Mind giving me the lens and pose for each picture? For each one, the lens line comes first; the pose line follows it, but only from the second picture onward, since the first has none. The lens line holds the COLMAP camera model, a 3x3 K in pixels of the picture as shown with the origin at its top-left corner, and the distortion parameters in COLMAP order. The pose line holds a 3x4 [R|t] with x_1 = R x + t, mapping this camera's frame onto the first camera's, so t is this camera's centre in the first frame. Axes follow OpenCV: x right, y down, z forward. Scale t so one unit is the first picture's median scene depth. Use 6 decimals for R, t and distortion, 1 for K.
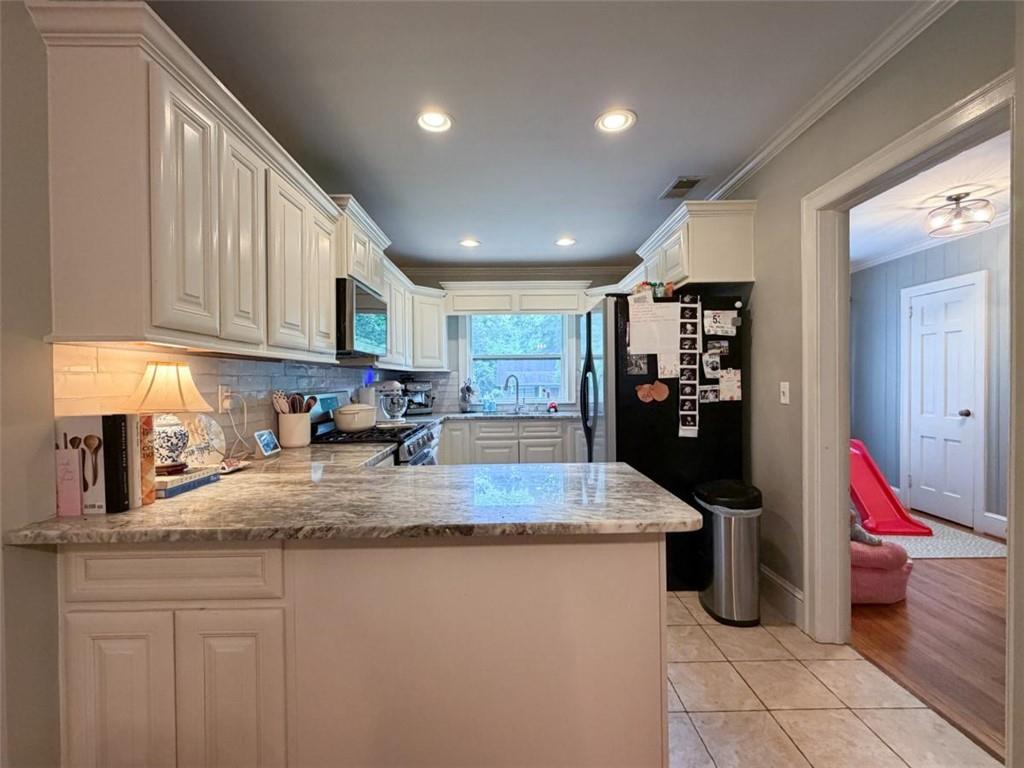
lens RADIAL K [[465.2, 0, 512.0], [0, 465.2, 384.0], [0, 0, 1]] dist [-0.000529, -0.000102]
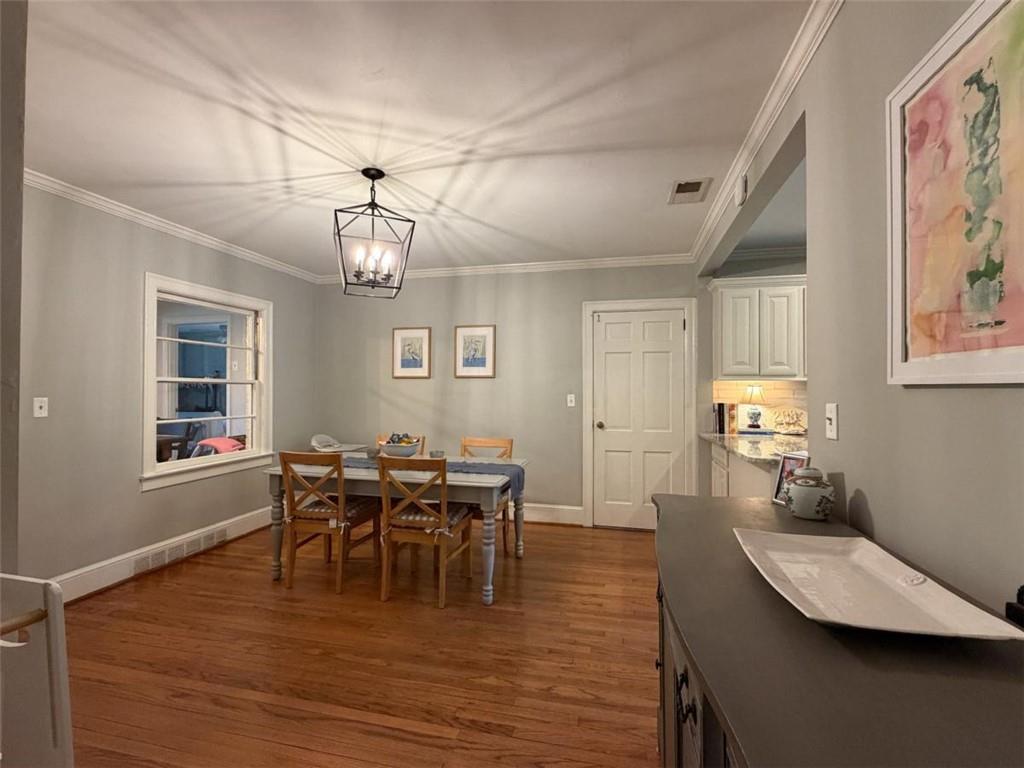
lens RADIAL K [[465.2, 0, 512.0], [0, 465.2, 384.0], [0, 0, 1]] dist [-0.000529, -0.000102]
pose [[-0.242968, -0.003276, -0.970029, 2.327079], [-0.003105, 0.999992, -0.002600, -0.042582], [0.970029, 0.002380, -0.242976, 0.379402]]
